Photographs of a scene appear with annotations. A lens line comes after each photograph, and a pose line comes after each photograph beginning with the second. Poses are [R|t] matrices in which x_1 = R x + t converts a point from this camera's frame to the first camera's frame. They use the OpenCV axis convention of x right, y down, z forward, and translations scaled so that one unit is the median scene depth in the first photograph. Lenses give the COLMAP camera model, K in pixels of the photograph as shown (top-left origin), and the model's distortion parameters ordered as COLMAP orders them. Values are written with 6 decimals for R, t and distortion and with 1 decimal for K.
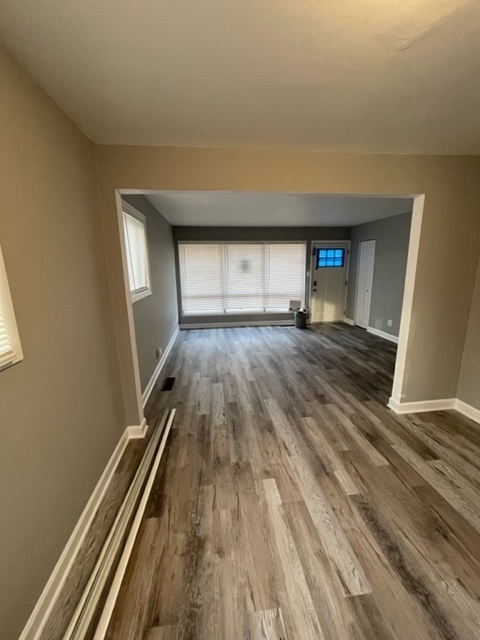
lens RADIAL K [[257.3, 0, 240.8], [0, 257.3, 318.2], [0, 0, 1]] dist [-0.002031, 0.000608]
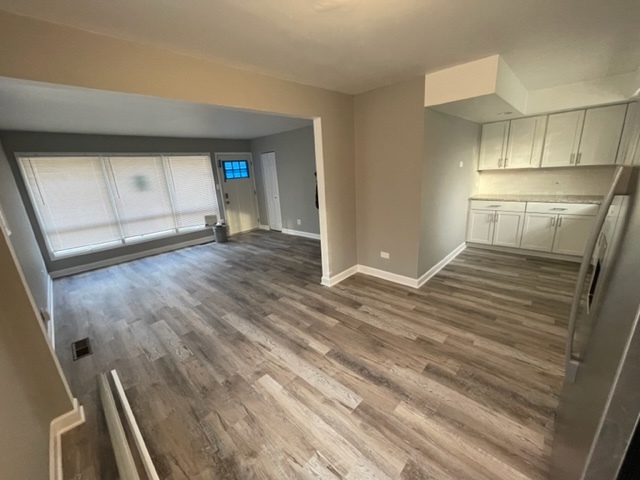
lens RADIAL K [[257.3, 0, 317.8], [0, 257.3, 240.2], [0, 0, 1]] dist [-0.002031, 0.000608]
pose [[0.775486, -0.201748, 0.598264, -0.189747], [0.179222, 0.978935, 0.097806, 0.000081], [-0.605393, 0.031375, 0.795308, -0.013928]]
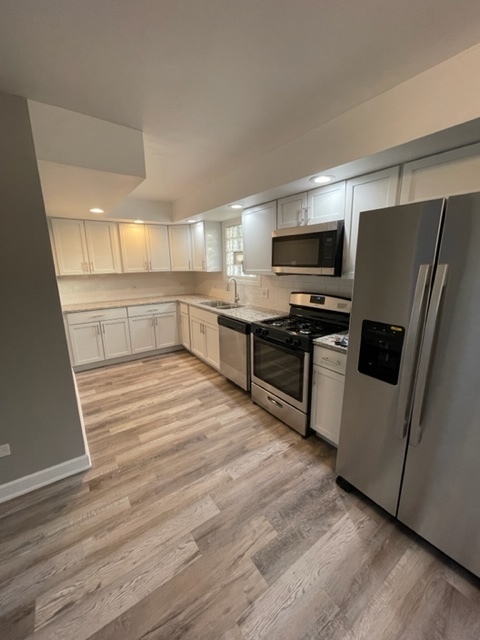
lens RADIAL K [[257.3, 0, 240.8], [0, 257.3, 318.2], [0, 0, 1]] dist [-0.002031, 0.000608]
pose [[-0.472327, -0.171251, 0.864628, 0.141536], [0.200822, 0.934236, 0.294742, -0.107133], [-0.858241, 0.312851, -0.406874, 0.539161]]
